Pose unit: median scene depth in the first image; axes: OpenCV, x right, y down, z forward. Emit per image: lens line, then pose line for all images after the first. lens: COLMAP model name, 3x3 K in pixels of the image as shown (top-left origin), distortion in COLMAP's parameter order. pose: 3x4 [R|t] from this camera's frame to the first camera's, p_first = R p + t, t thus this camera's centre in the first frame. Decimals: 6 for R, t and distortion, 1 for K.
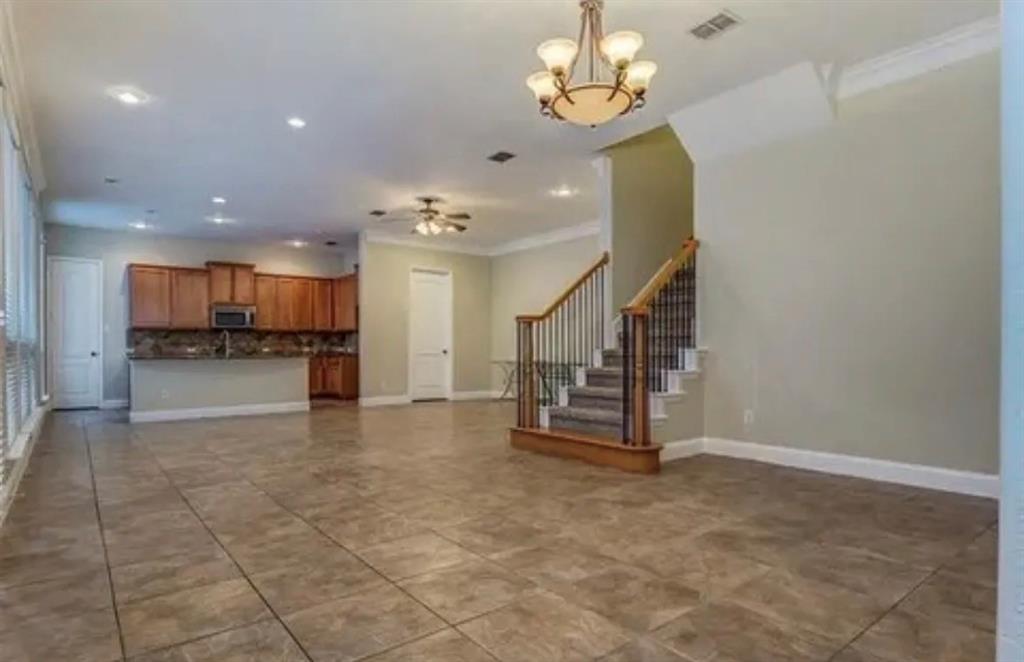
lens RADIAL K [[552.6, 0, 509.4], [0, 552.6, 337.6], [0, 0, 1]] dist [-0.020068, -0.001103]
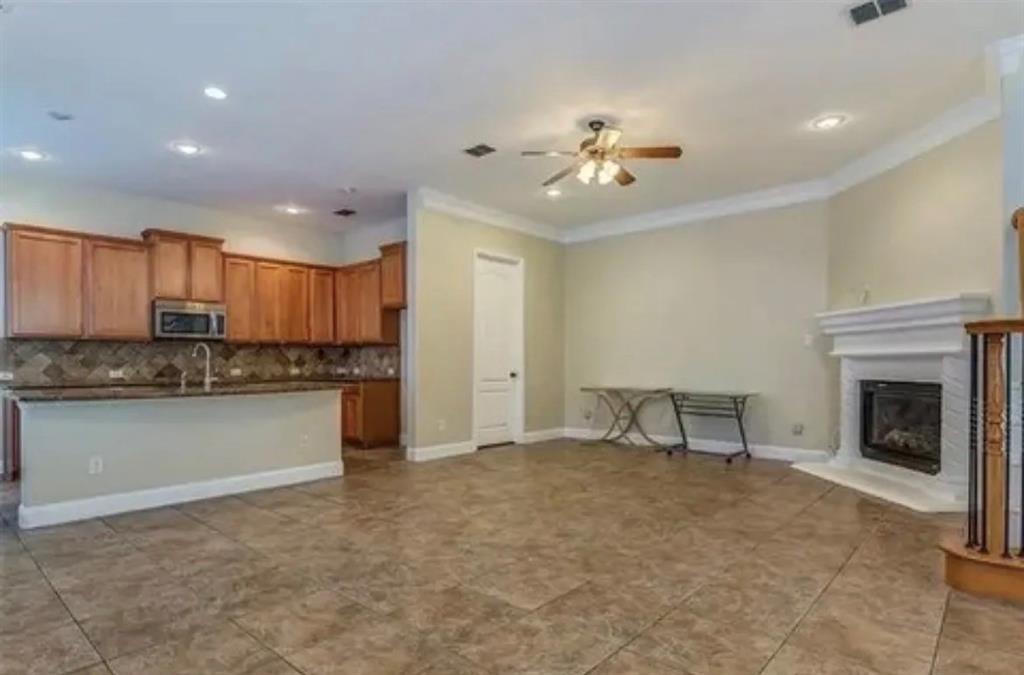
lens RADIAL K [[554.8, 0, 514.5], [0, 554.8, 344.8], [0, 0, 1]] dist [-0.016839, -0.002675]
pose [[0.985151, 0.006956, 0.171547, -0.243427], [-0.005040, 0.999920, -0.011604, -0.004116], [-0.171614, 0.010567, 0.985108, 0.317097]]
